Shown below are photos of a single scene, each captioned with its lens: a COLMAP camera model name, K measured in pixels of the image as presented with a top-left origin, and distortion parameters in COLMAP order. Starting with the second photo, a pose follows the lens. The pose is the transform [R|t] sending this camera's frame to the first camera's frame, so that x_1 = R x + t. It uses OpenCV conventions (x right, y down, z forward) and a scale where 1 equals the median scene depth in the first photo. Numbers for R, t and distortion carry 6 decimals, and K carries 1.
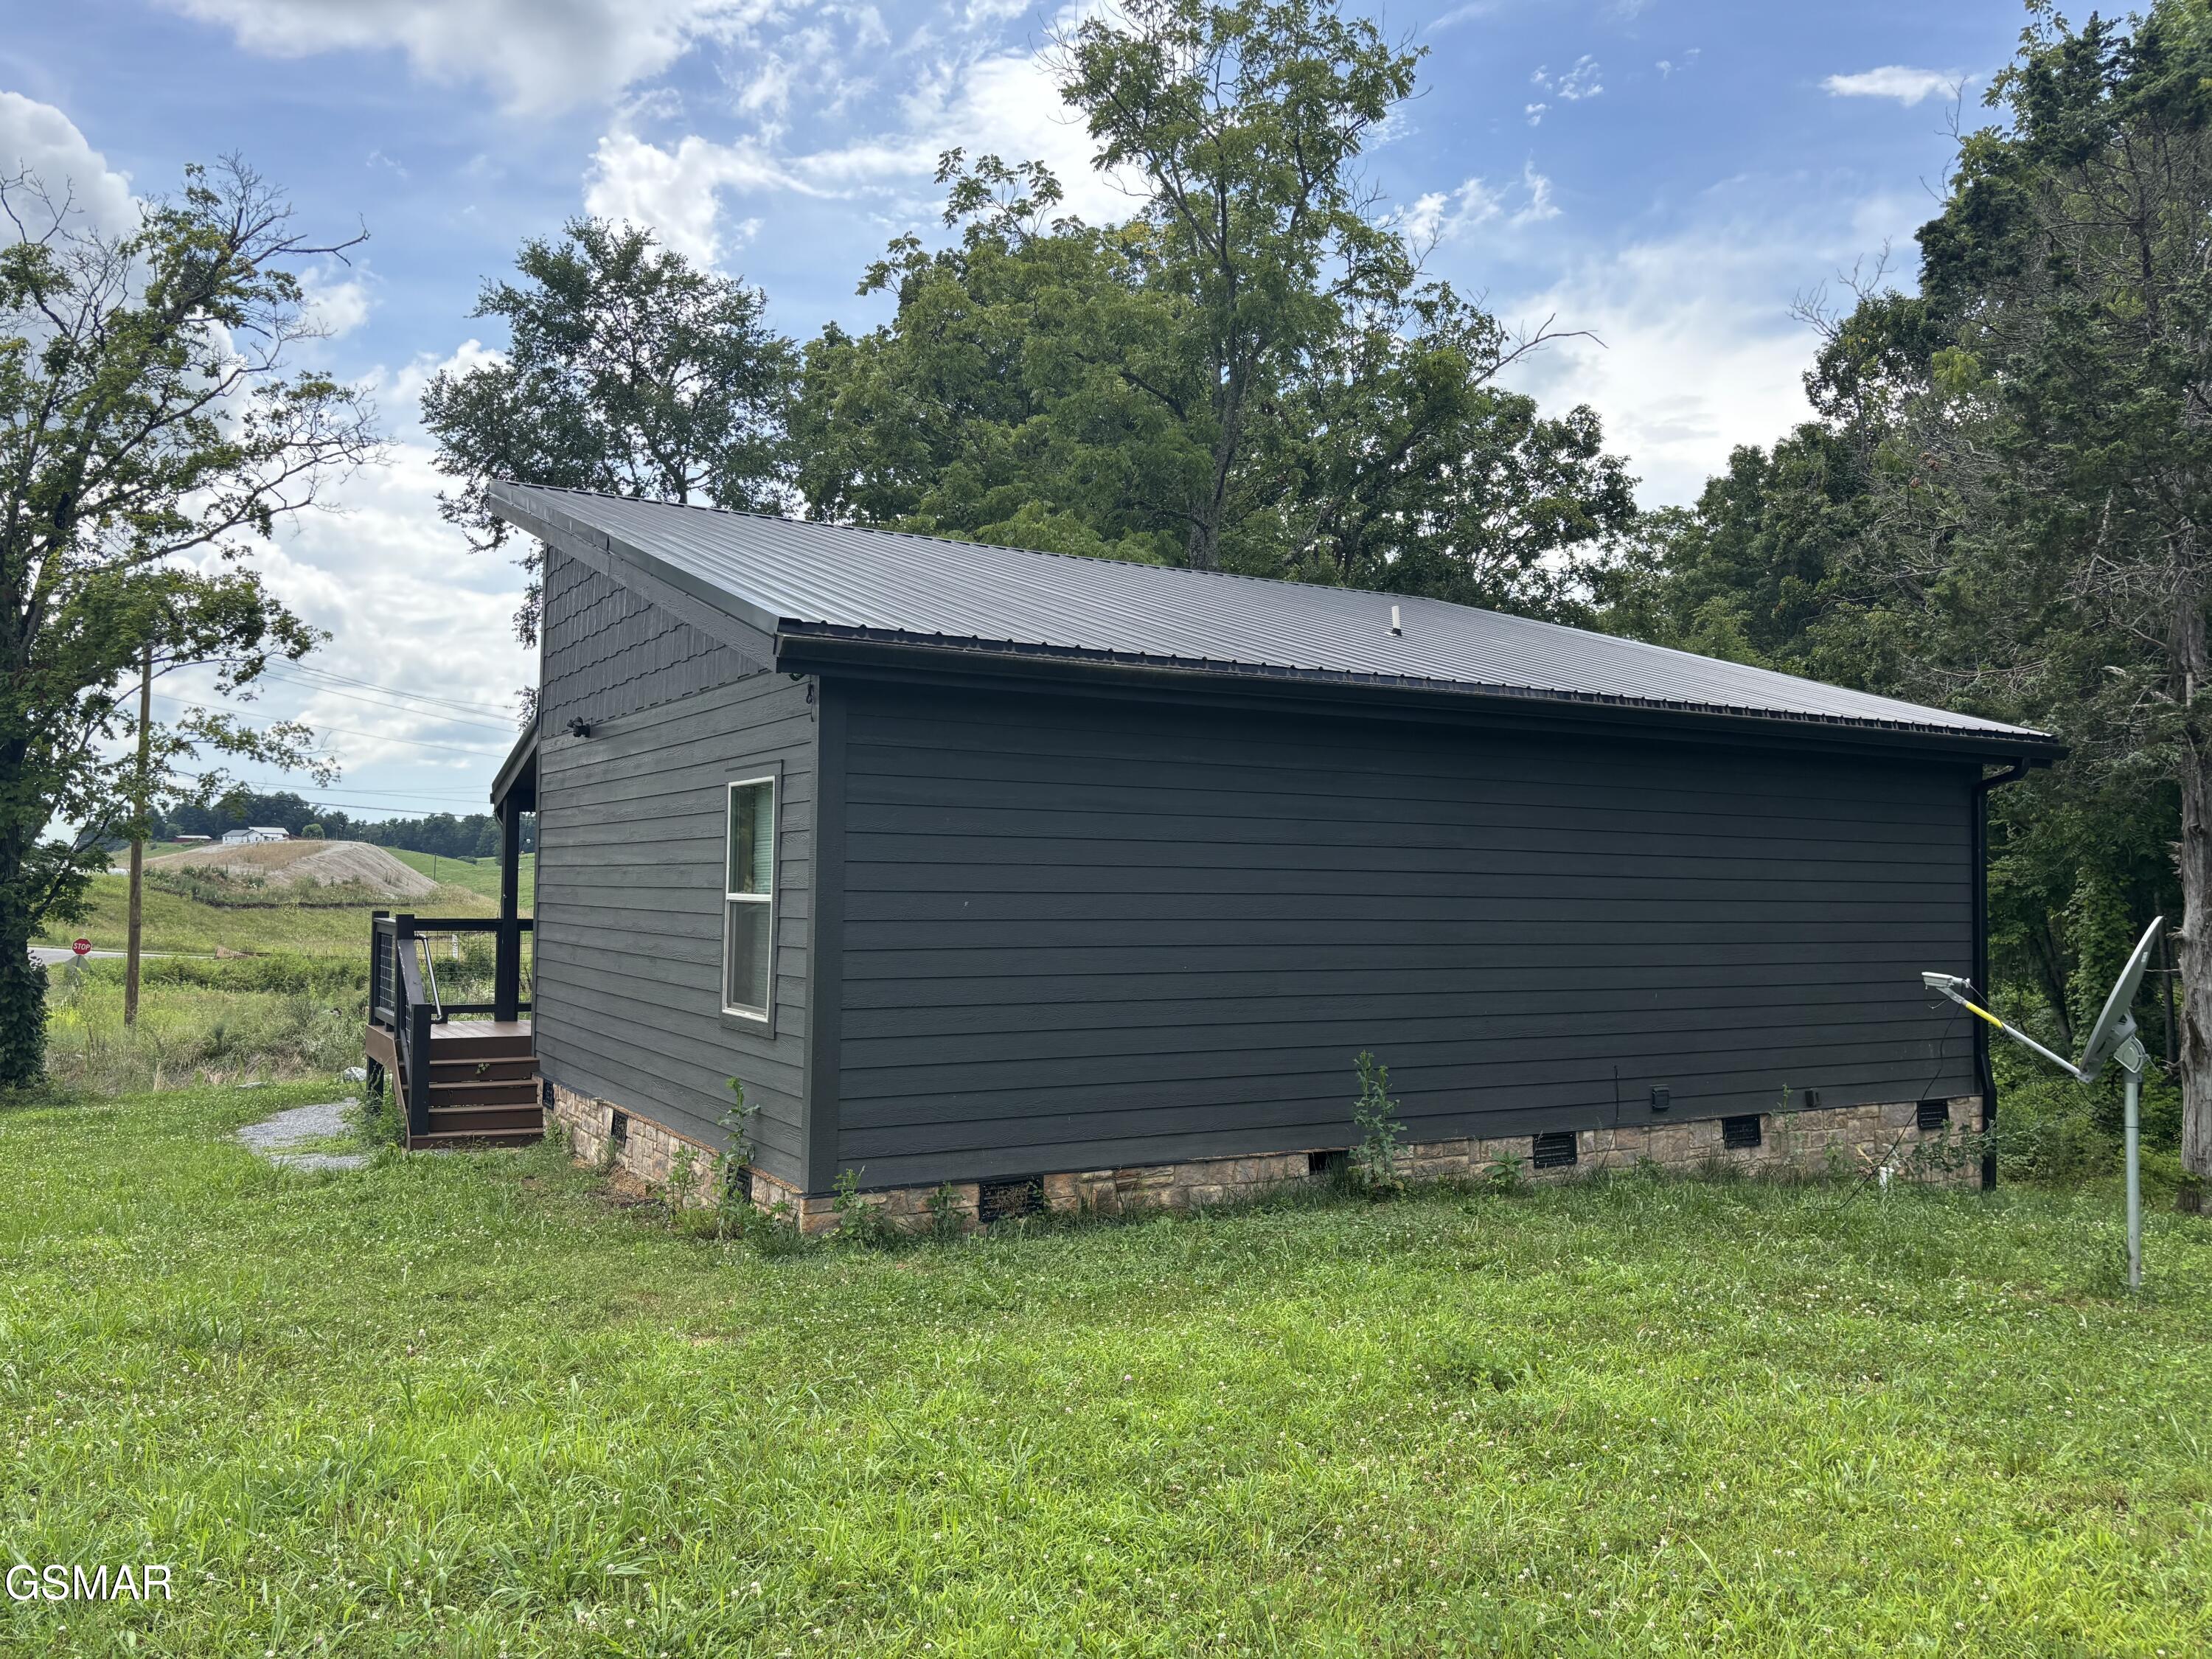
lens RADIAL K [[1676.8, 0, 1106.0], [0, 1676.8, 829.5], [0, 0, 1]] dist [0.011670, 0.001207]
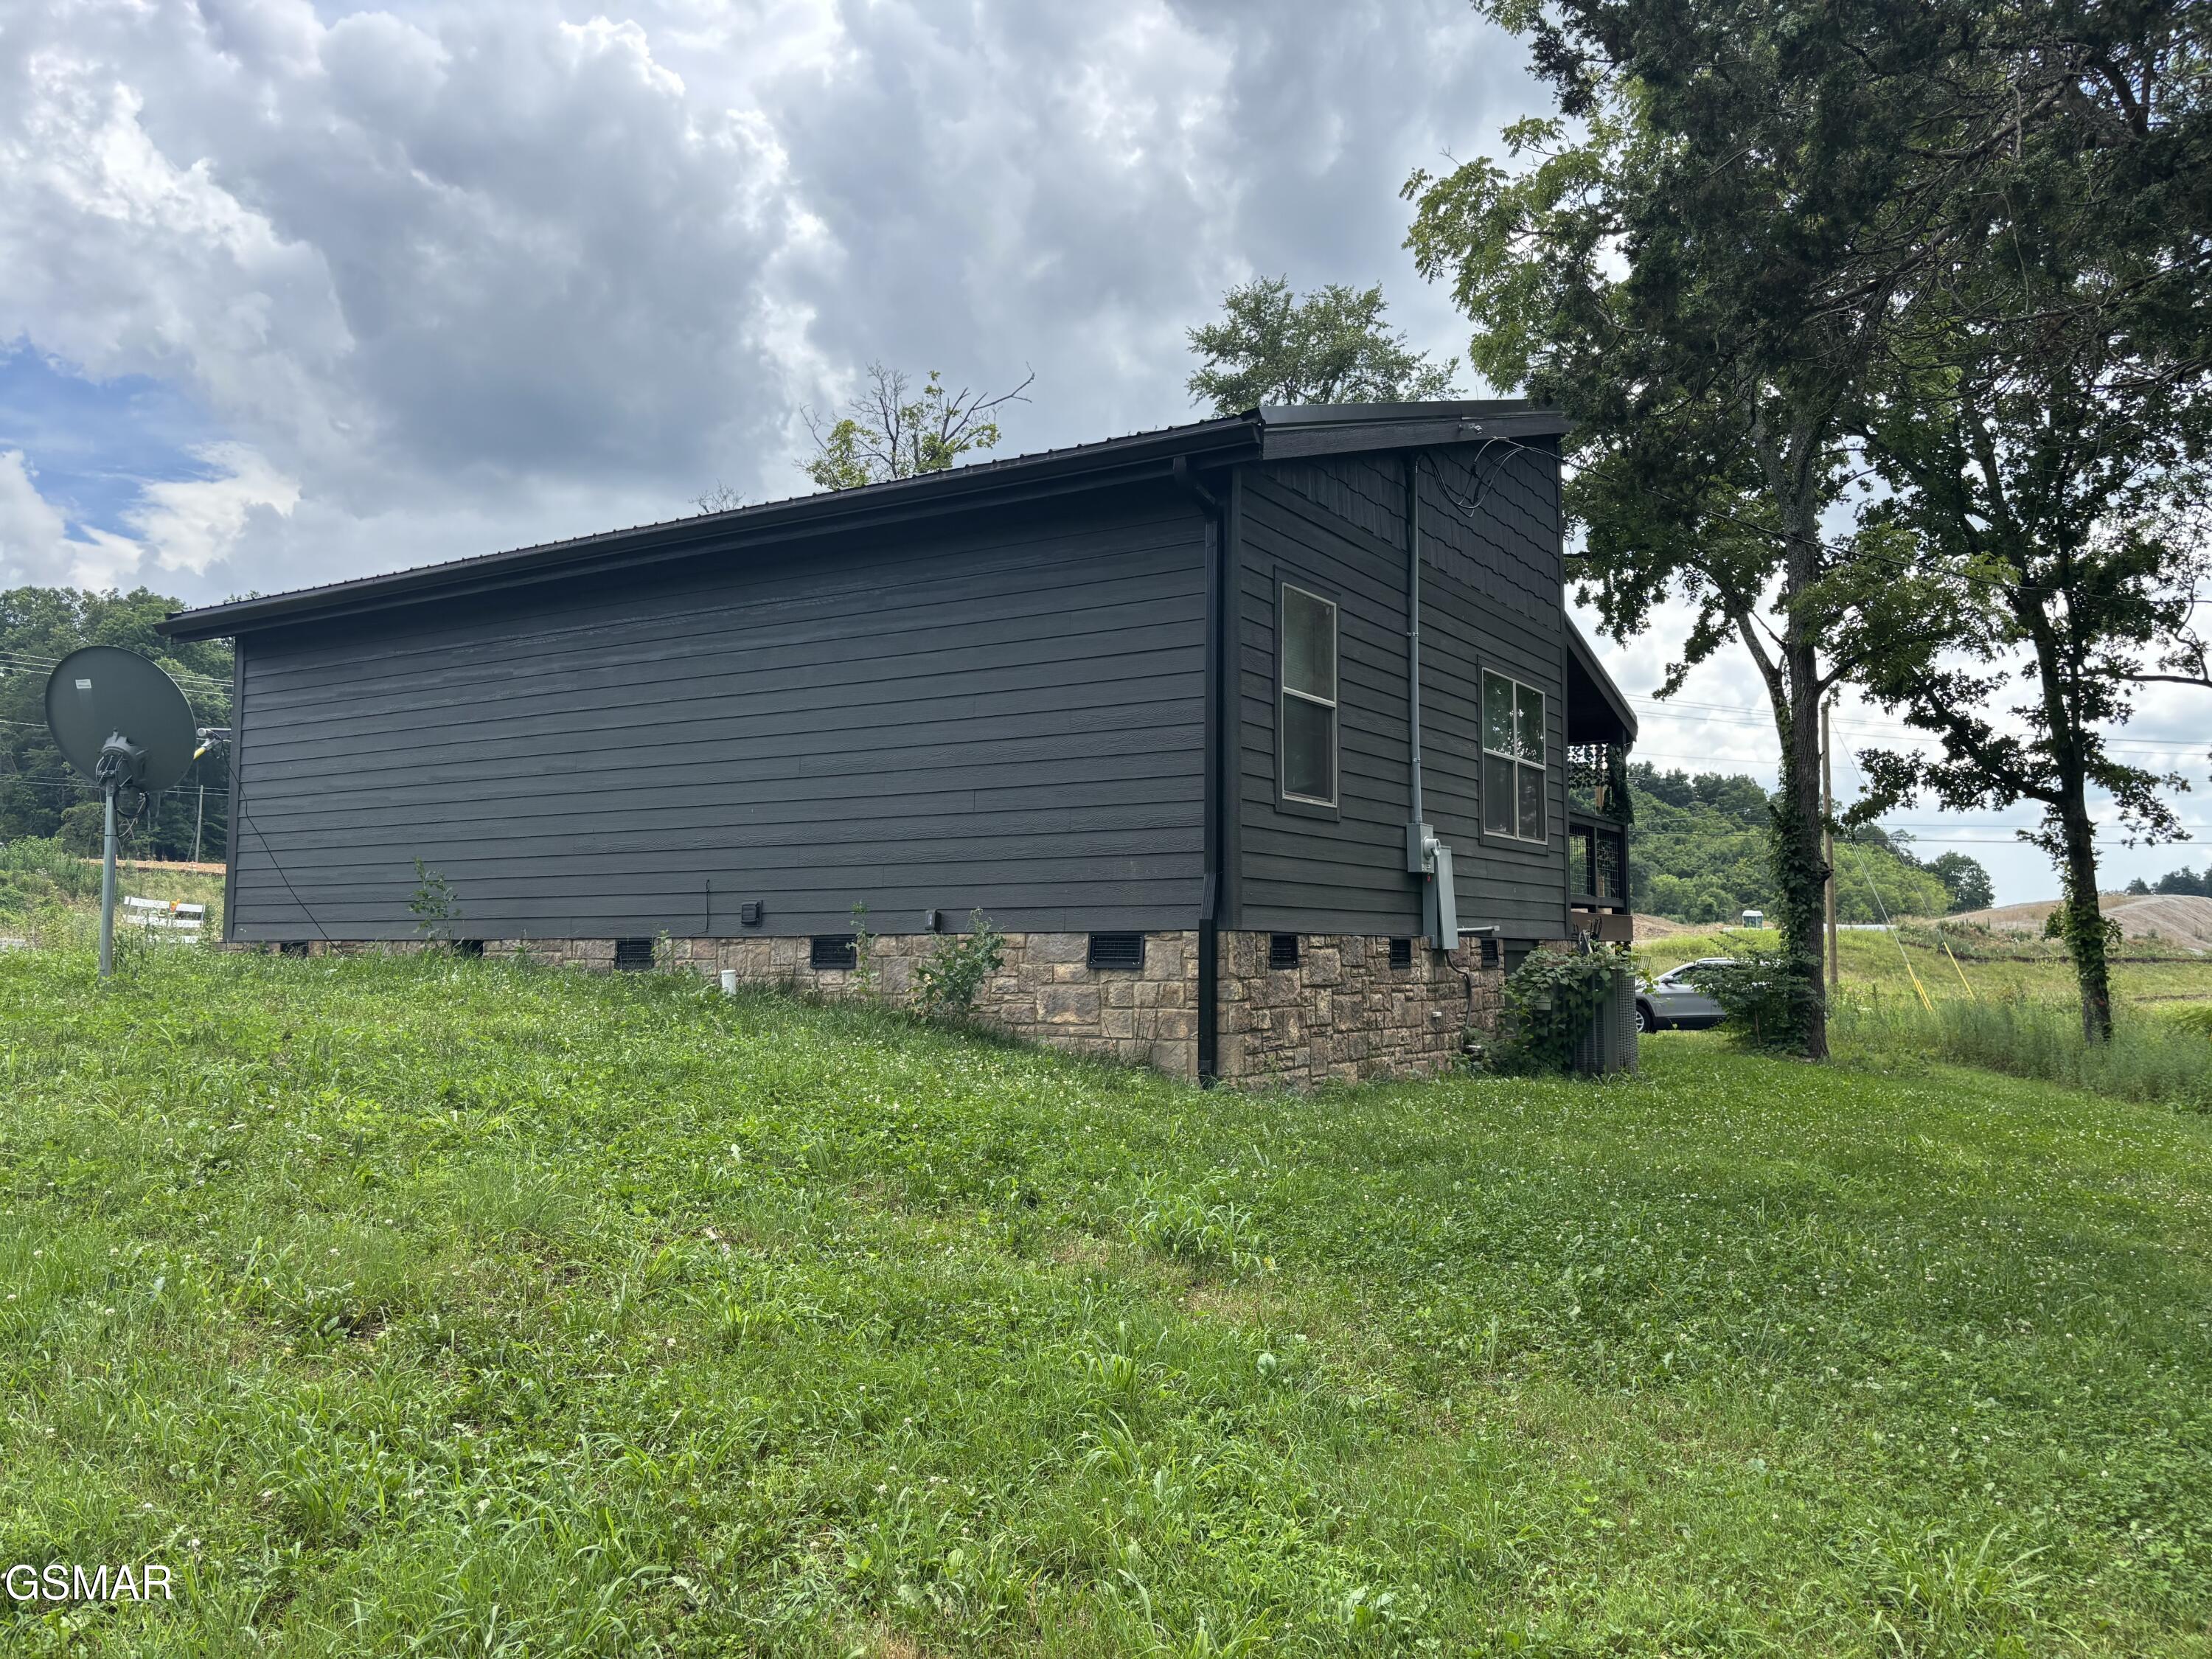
lens RADIAL K [[1623.0, 0, 1106.0], [0, 1623.0, 829.5], [0, 0, 1]] dist [0.036725, 0.001689]
pose [[0.464846, -0.079391, -0.881825, 0.170904], [0.037280, 0.996843, -0.070094, 0.024803], [0.884606, -0.000292, 0.466339, 0.097841]]
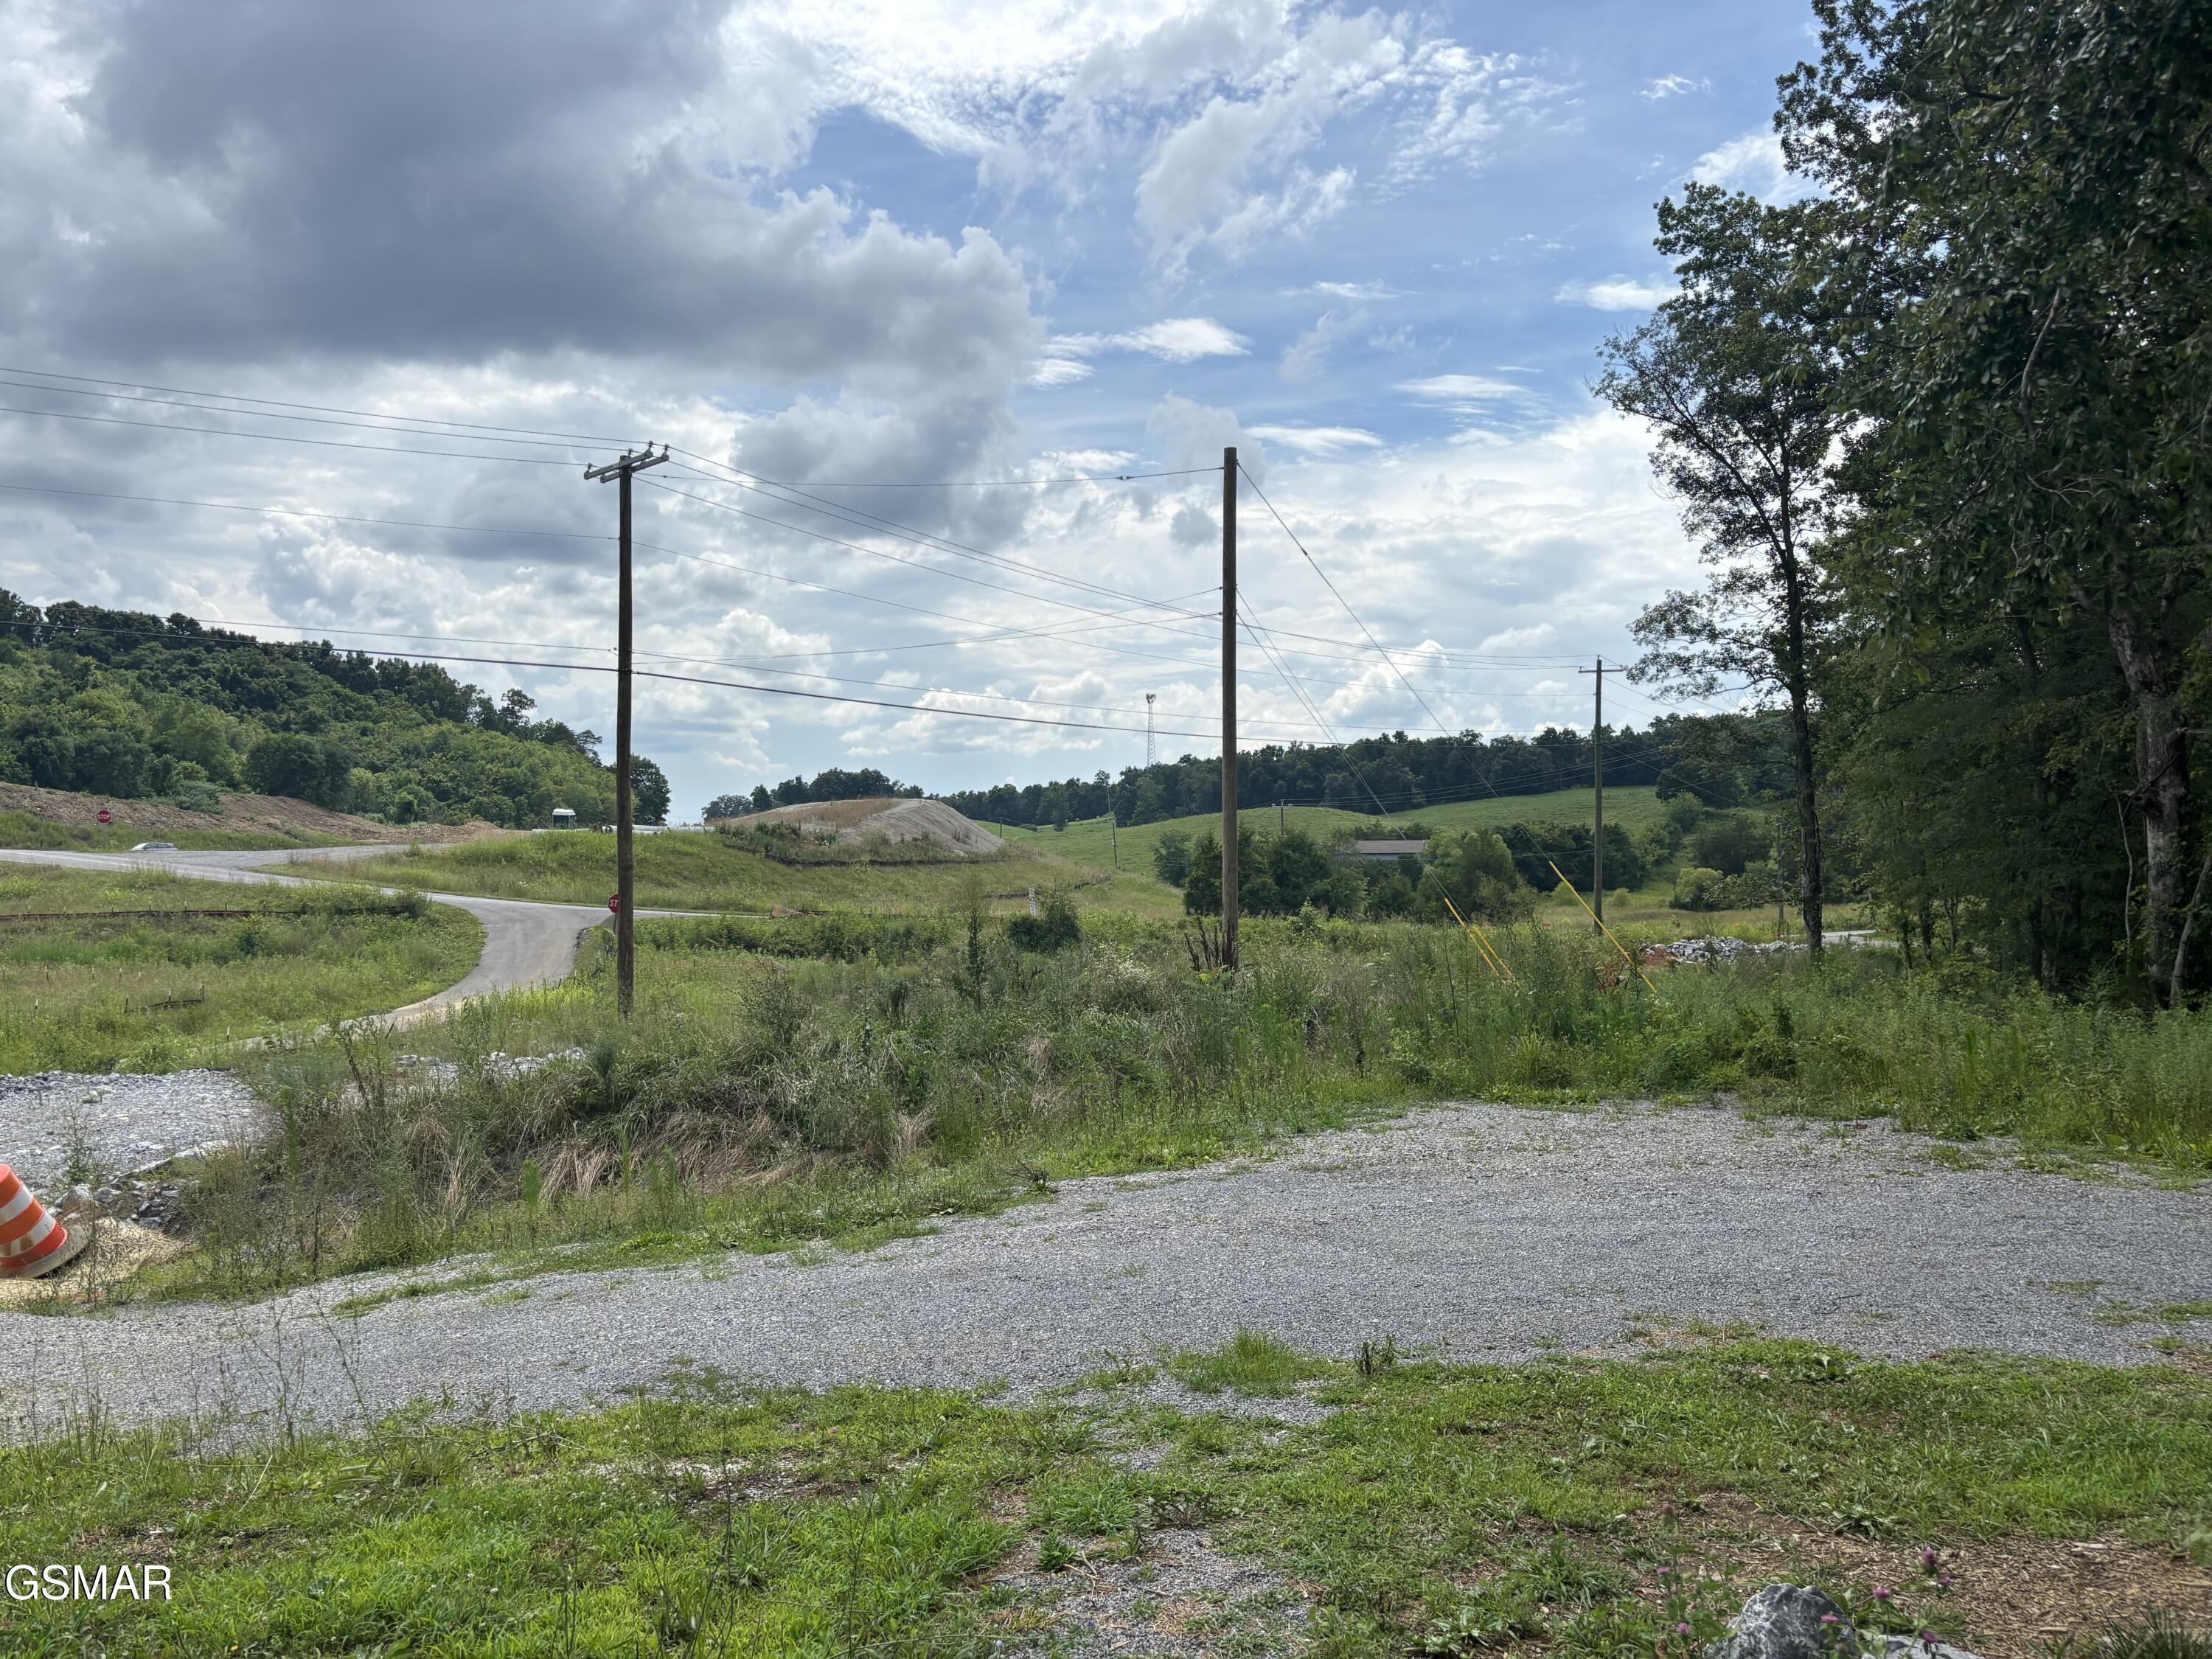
lens RADIAL K [[1676.8, 0, 1106.0], [0, 1676.8, 829.5], [0, 0, 1]] dist [0.011670, 0.001207]
pose [[0.950156, -0.022334, -0.310975, -0.101559], [0.029298, 0.999413, 0.017740, 0.021388], [0.310396, -0.025966, 0.950252, 0.243421]]
